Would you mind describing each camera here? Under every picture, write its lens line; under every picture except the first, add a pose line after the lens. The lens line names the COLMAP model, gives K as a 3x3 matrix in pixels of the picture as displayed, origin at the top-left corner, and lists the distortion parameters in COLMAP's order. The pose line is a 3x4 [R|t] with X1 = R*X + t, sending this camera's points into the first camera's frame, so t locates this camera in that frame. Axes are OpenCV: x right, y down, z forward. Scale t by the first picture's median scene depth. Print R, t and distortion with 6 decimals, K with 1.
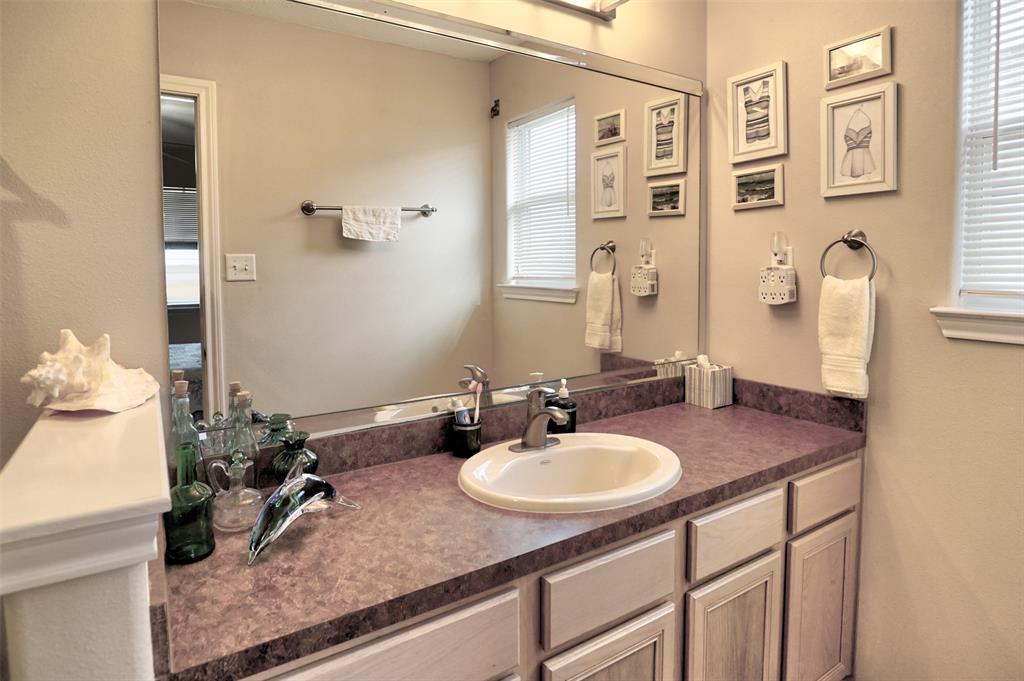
lens RADIAL K [[556.7, 0, 512.8], [0, 556.7, 334.8], [0, 0, 1]] dist [-0.016468, -0.000116]
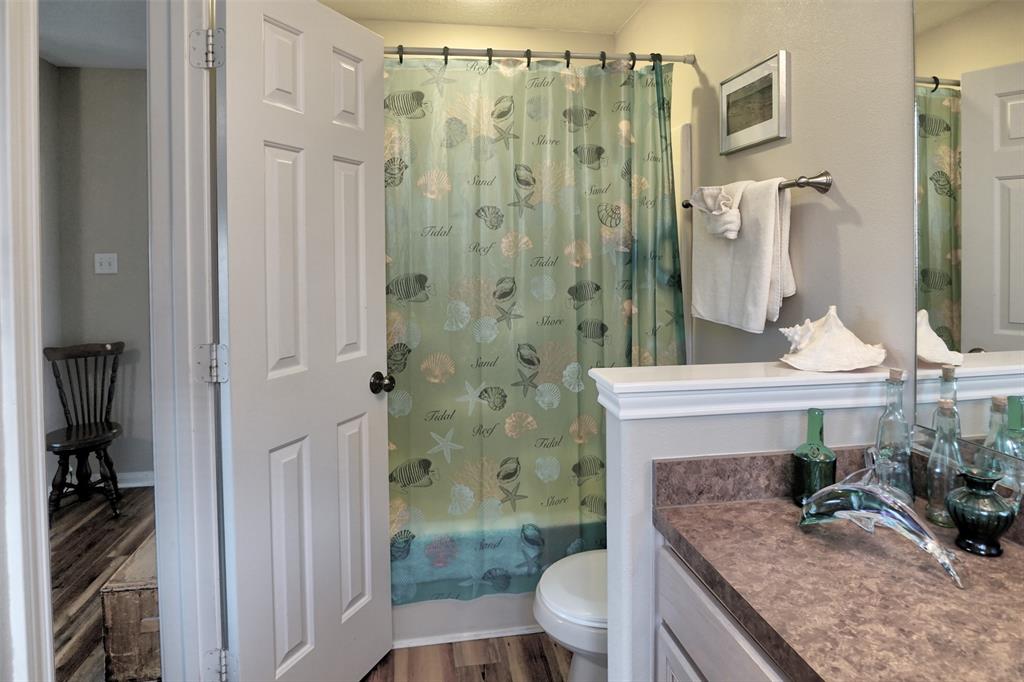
lens RADIAL K [[556.7, 0, 512.8], [0, 556.7, 335.3], [0, 0, 1]] dist [-0.016468, -0.000116]
pose [[-0.395686, 0.123487, -0.910046, 0.701020], [-0.107287, 0.977919, 0.179345, -0.096431], [0.912098, 0.168600, -0.373700, 0.815634]]
